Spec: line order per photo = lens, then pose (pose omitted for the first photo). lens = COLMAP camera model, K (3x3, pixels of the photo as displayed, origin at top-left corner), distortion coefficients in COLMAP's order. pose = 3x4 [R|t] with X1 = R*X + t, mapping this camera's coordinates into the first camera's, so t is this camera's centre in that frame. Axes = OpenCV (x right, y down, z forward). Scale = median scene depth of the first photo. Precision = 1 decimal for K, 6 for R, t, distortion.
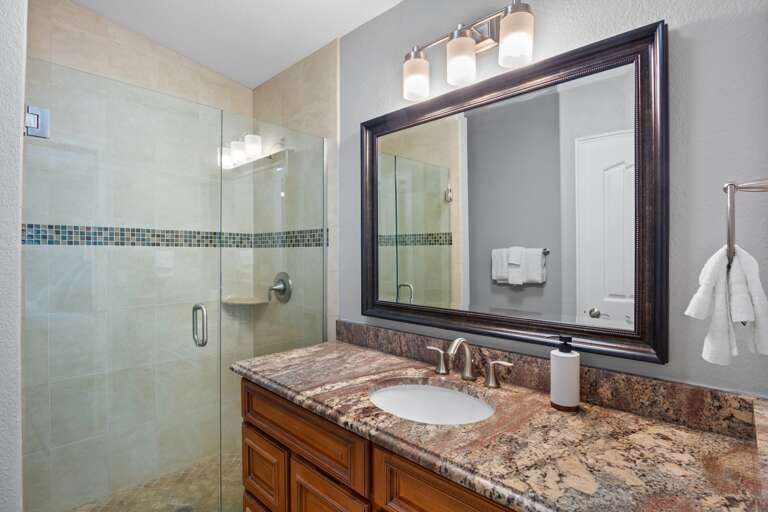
lens RADIAL K [[381.3, 0, 383.7], [0, 381.3, 252.6], [0, 0, 1]] dist [-0.004696, -0.000697]
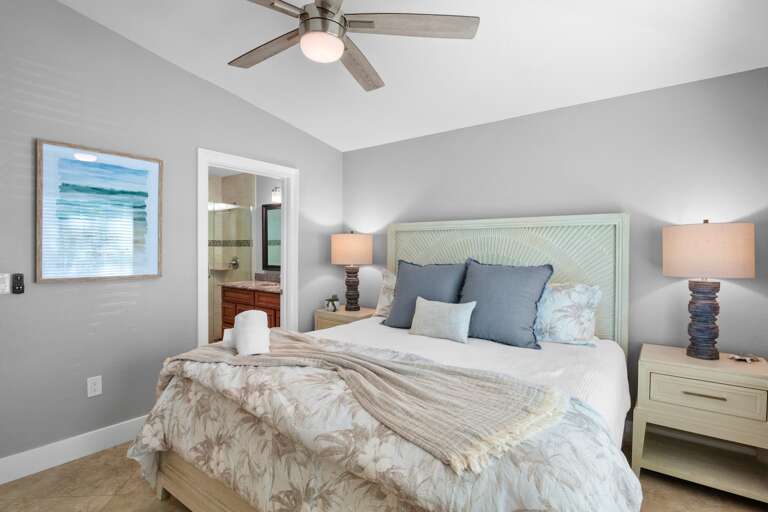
lens RADIAL K [[381.3, 0, 381.1], [0, 381.3, 254.4], [0, 0, 1]] dist [-0.004696, -0.000697]
pose [[0.995094, 0.003257, 0.098882, 0.491648], [-0.004207, 0.999947, 0.009405, 0.010354], [-0.098846, -0.009775, 0.995055, -1.764171]]
